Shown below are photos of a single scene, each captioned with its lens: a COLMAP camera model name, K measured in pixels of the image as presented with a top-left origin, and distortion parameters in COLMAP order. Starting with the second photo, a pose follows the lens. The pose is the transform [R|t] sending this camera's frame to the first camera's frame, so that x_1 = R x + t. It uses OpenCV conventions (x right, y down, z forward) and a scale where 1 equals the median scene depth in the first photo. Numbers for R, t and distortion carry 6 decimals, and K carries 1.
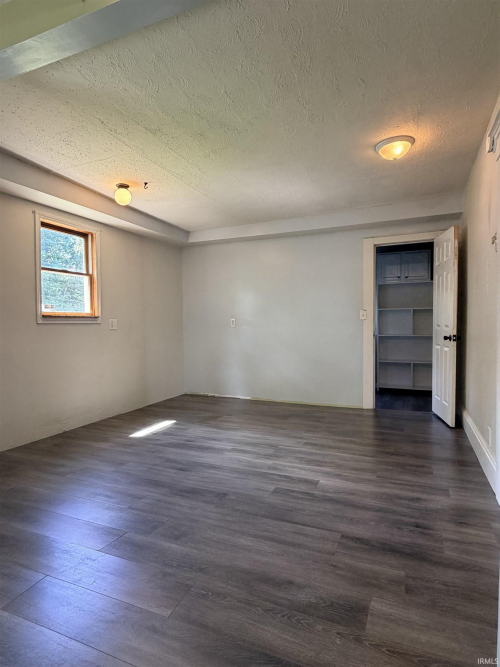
lens RADIAL K [[390.2, 0, 250.0], [0, 390.2, 333.5], [0, 0, 1]] dist [0.000655, 0.001102]
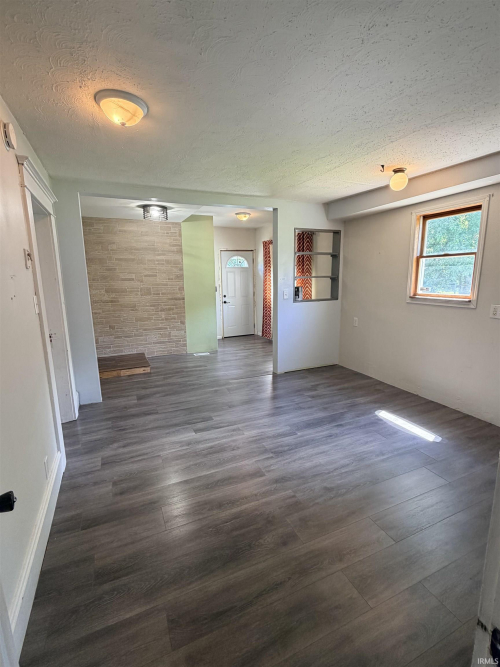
lens RADIAL K [[313.5, 0, 250.0], [0, 313.5, 333.5], [0, 0, 1]] dist [-0.000831, -0.000115]
pose [[-0.688499, 0.156300, -0.708195, 0.678715], [0.004574, 0.977417, 0.211271, -0.176350], [0.725223, 0.142220, -0.673665, 1.611175]]
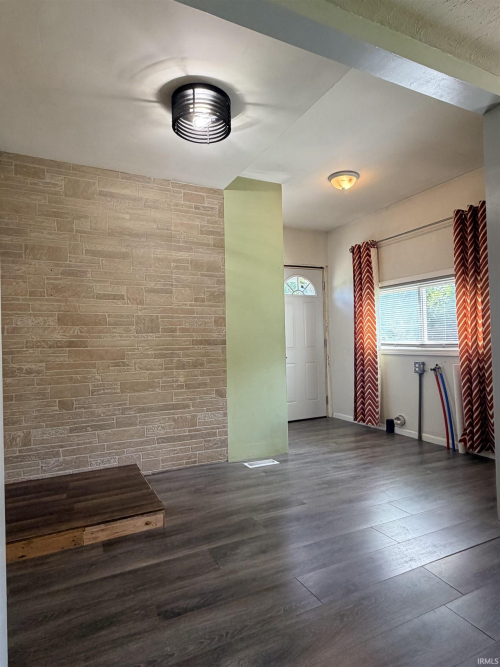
lens RADIAL K [[390.2, 0, 250.0], [0, 390.2, 333.5], [0, 0, 1]] dist [0.000655, 0.001102]
pose [[-0.662096, 0.013823, -0.749292, 0.359468], [0.009186, 0.999904, 0.010329, -0.015866], [0.749363, -0.000044, -0.662160, 0.790323]]
